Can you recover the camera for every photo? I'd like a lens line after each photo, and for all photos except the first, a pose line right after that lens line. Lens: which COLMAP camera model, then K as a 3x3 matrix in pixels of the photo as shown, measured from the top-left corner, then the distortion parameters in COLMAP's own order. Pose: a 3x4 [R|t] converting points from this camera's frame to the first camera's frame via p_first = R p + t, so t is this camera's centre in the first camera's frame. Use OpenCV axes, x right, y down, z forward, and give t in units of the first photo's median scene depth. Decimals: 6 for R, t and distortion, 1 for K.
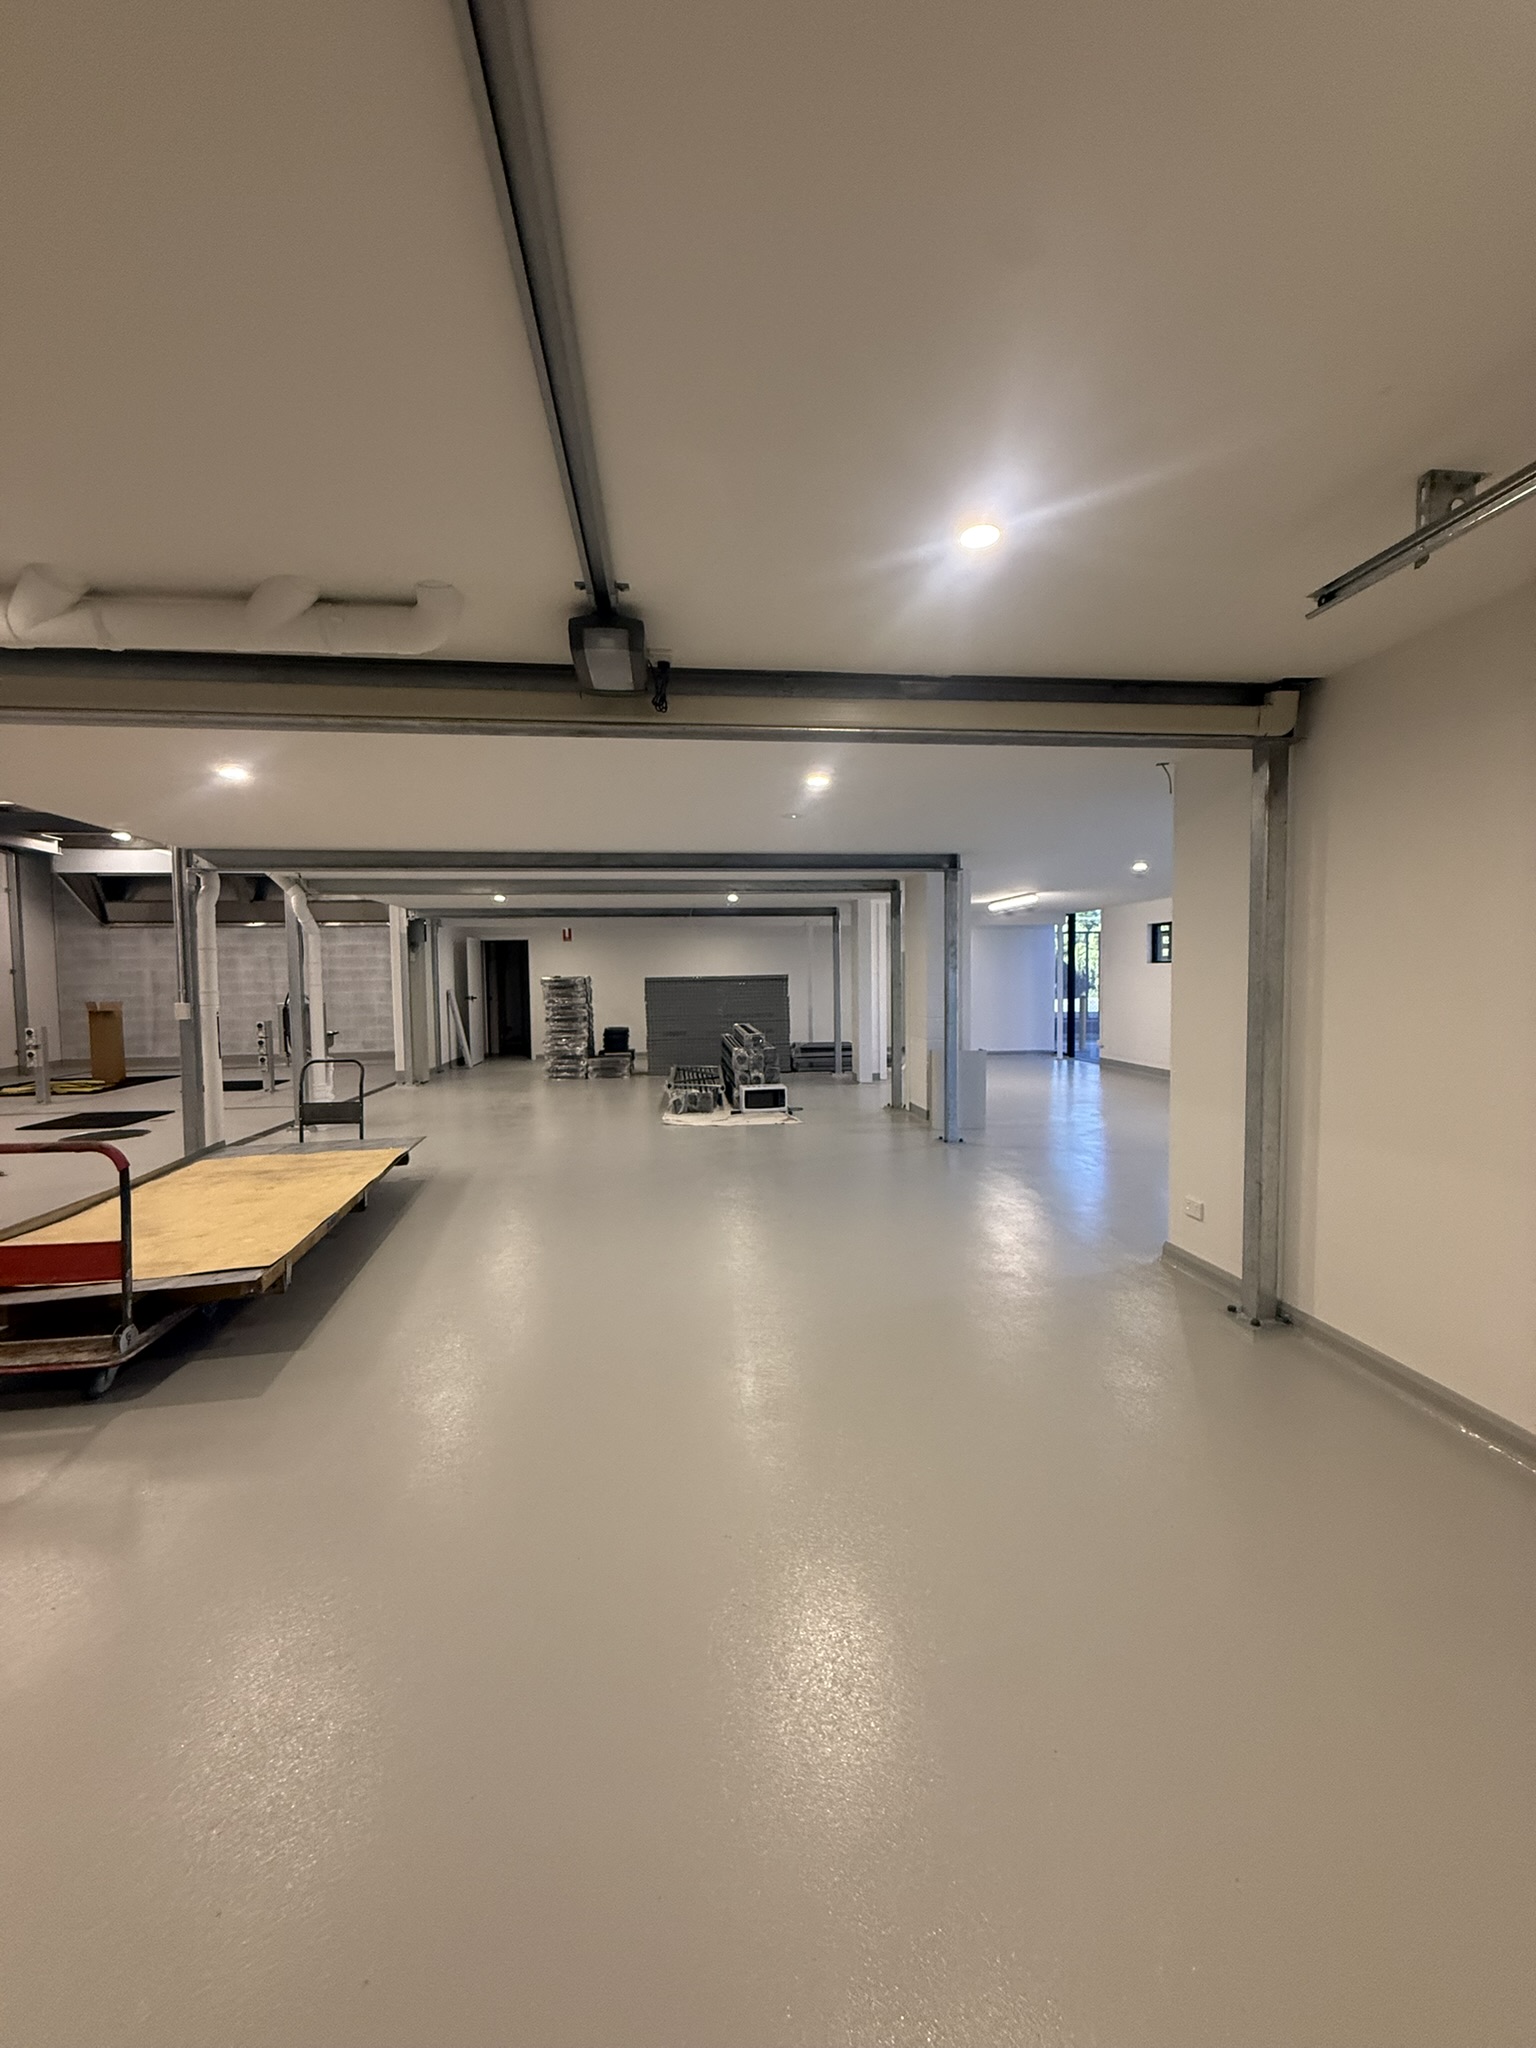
lens RADIAL K [[818.1, 0, 769.7], [0, 818.1, 1007.2], [0, 0, 1]] dist [0.000090, -0.000018]
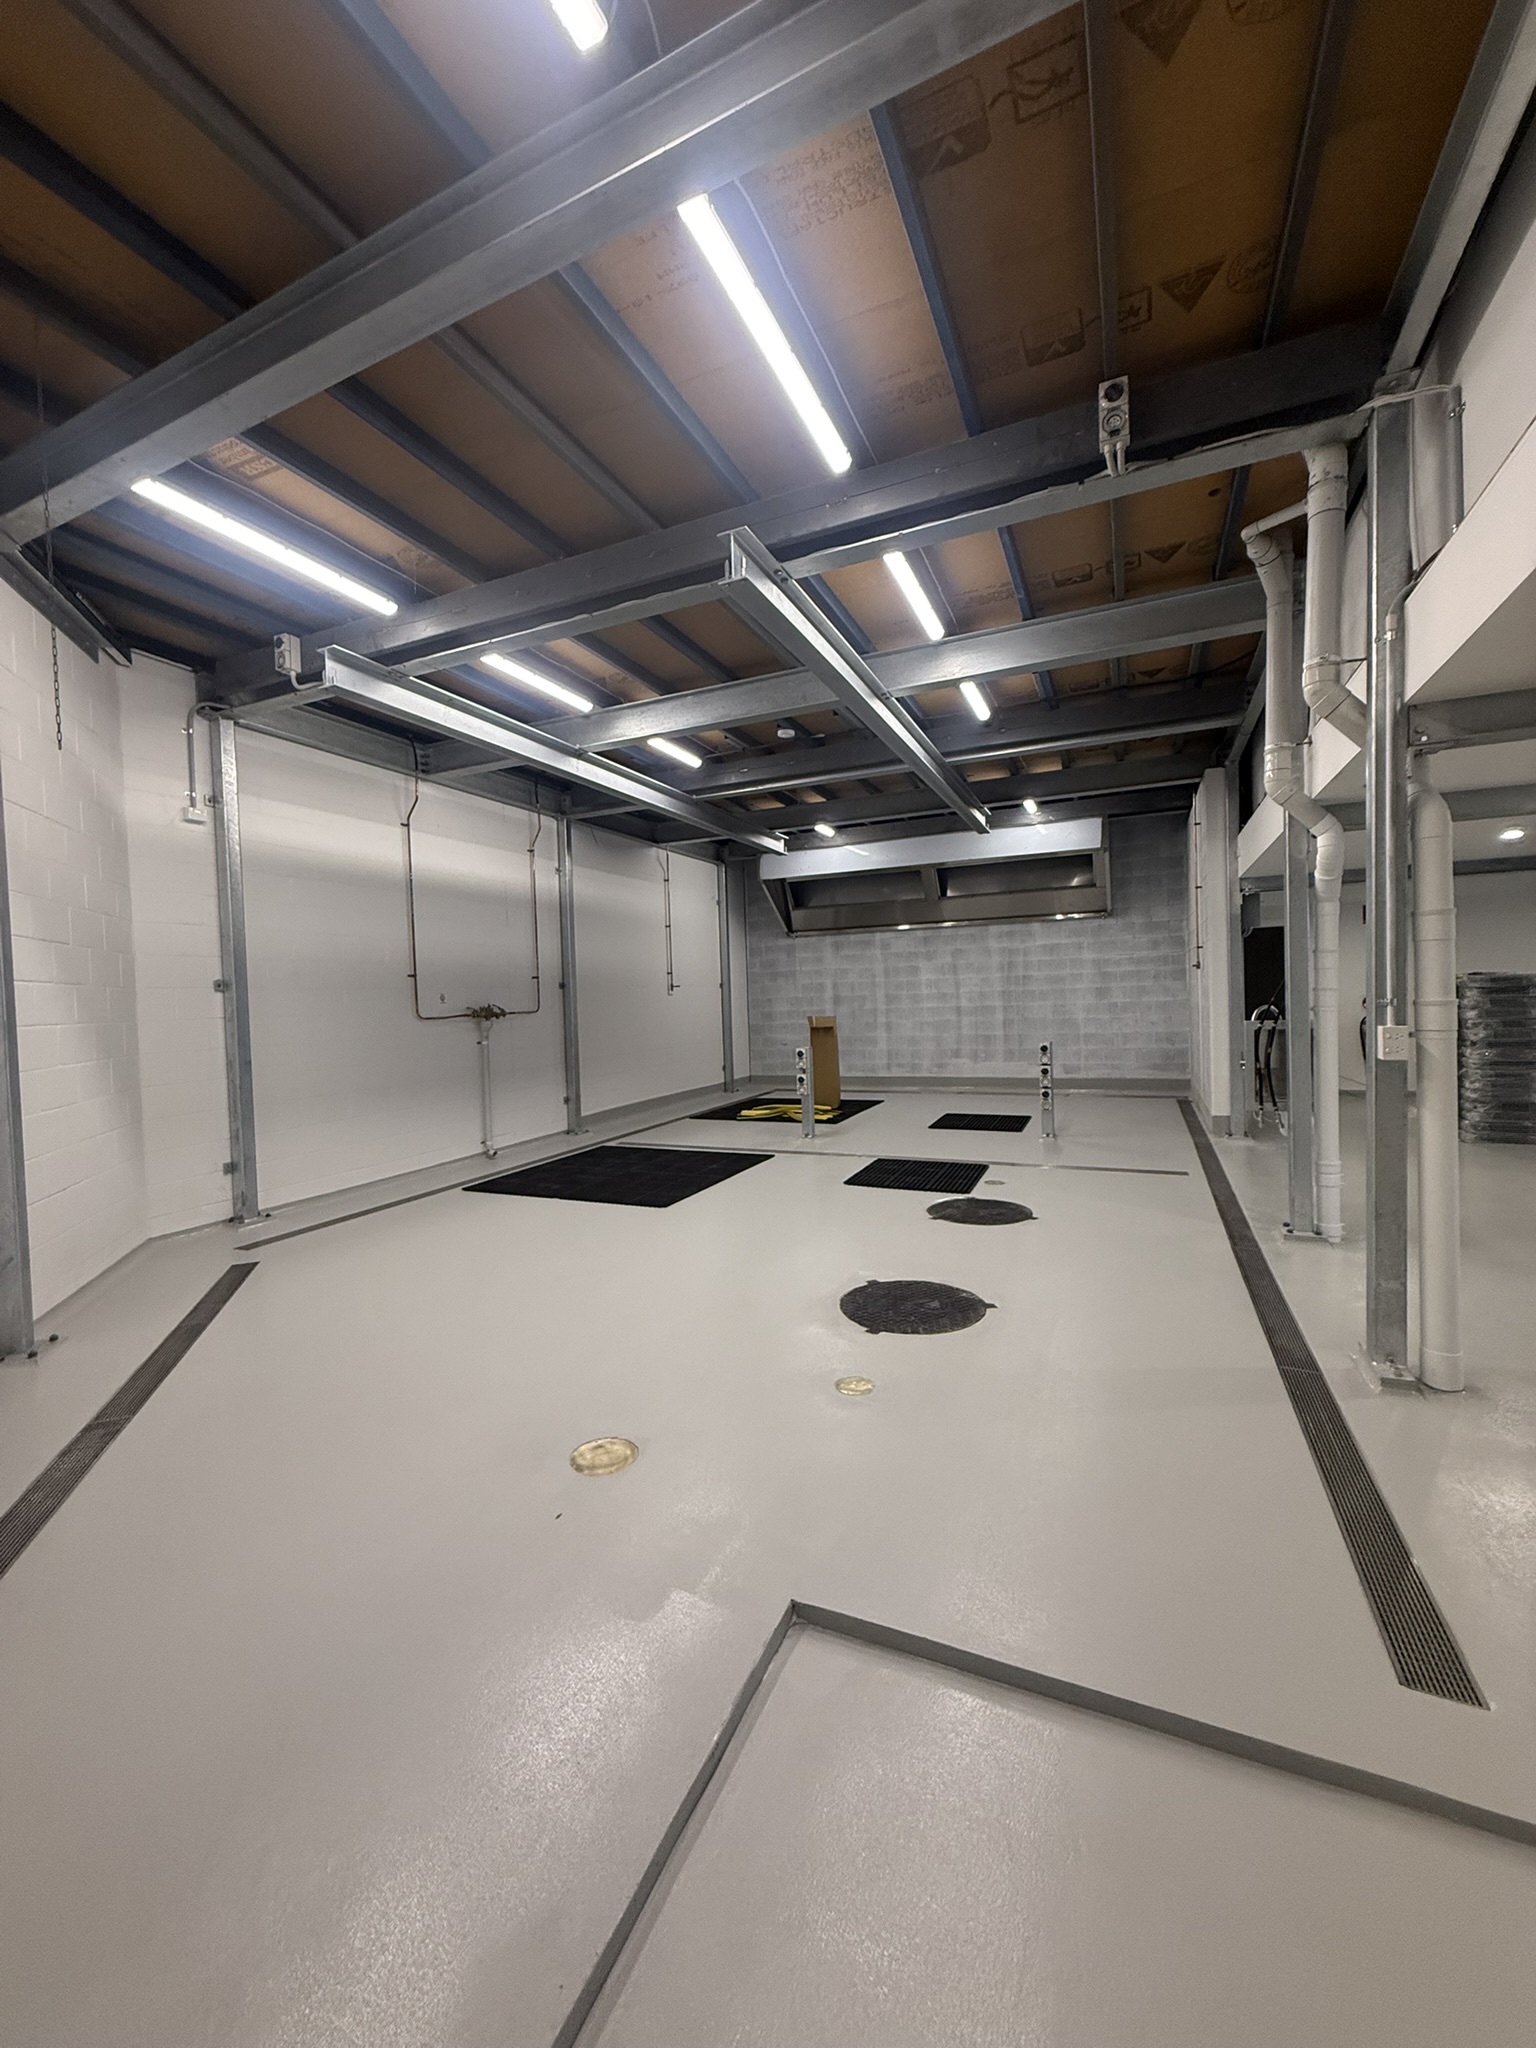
lens RADIAL K [[818.1, 0, 761.5], [0, 818.1, 1028.7], [0, 0, 1]] dist [0.000090, -0.000018]
pose [[0.858178, 0.005075, -0.513327, -0.357785], [0.002431, 0.999900, 0.013949, -0.005053], [0.513347, -0.013219, 0.858080, 0.174272]]
